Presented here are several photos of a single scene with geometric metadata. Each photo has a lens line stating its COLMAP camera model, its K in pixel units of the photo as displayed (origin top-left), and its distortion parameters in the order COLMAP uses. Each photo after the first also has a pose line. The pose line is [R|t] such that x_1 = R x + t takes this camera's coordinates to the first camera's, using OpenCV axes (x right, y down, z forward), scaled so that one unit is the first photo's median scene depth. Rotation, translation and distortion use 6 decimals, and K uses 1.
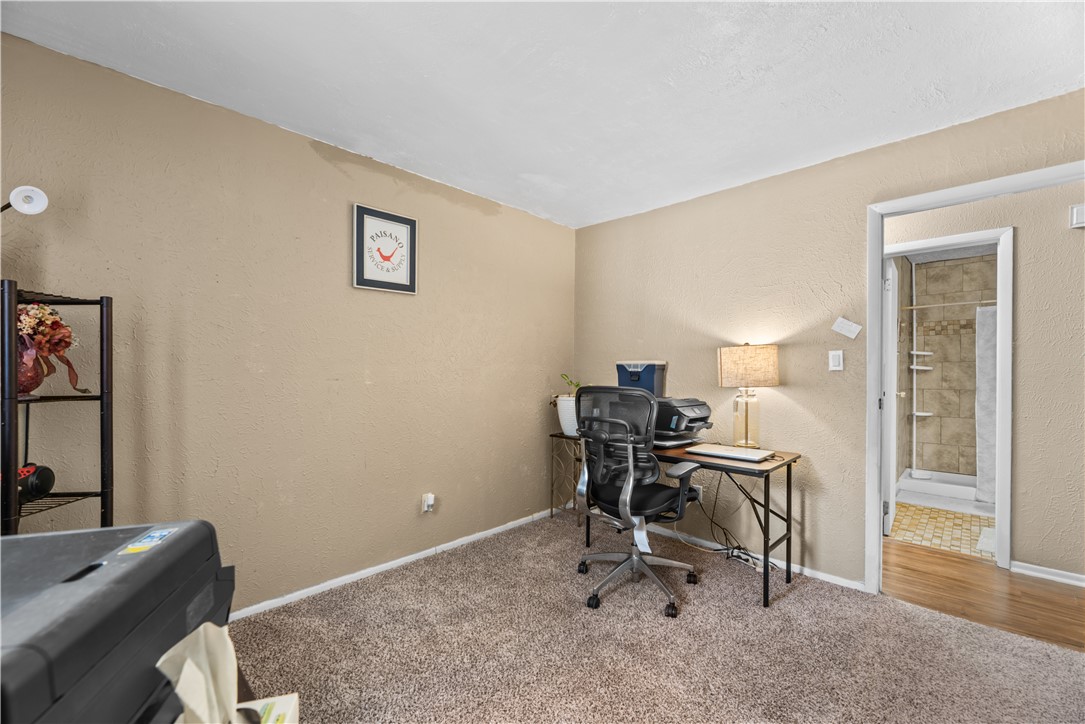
lens RADIAL K [[446.4, 0, 542.4], [0, 446.4, 374.0], [0, 0, 1]] dist [0.000093, 0.000032]
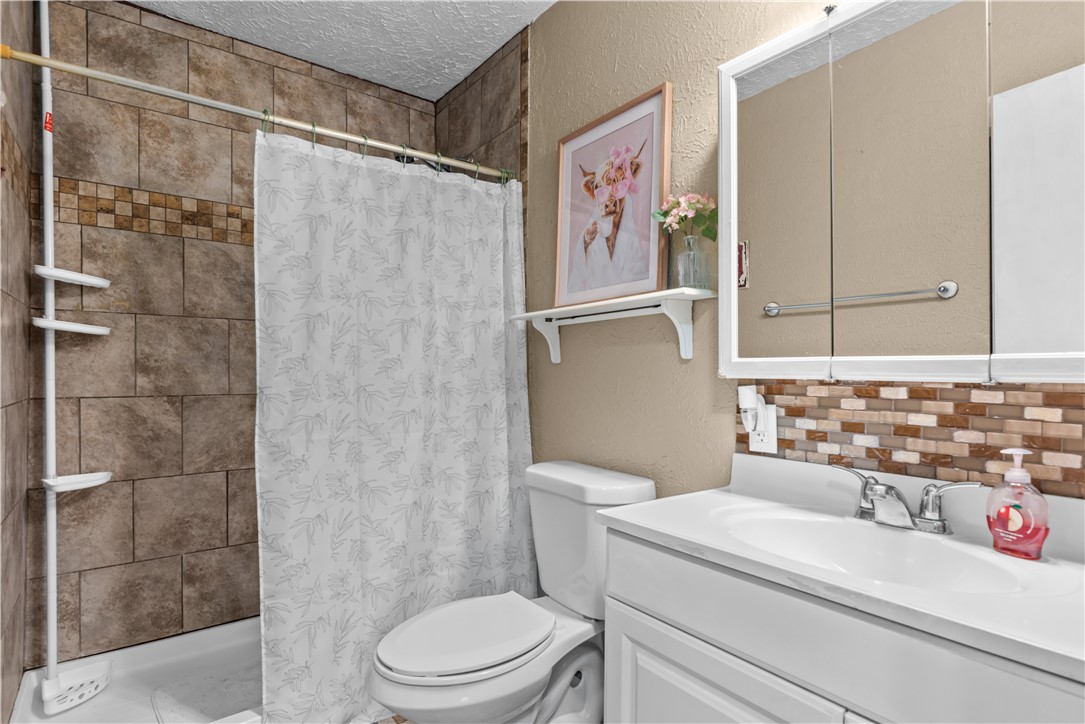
lens RADIAL K [[545.2, 0, 540.2], [0, 545.2, 374.6], [0, 0, 1]] dist [-0.000715, -0.000336]
pose [[0.140931, -0.003607, 0.990013, 0.534561], [0.006647, 0.999974, 0.002697, 0.018862], [-0.989997, 0.006201, 0.140951, 0.642701]]
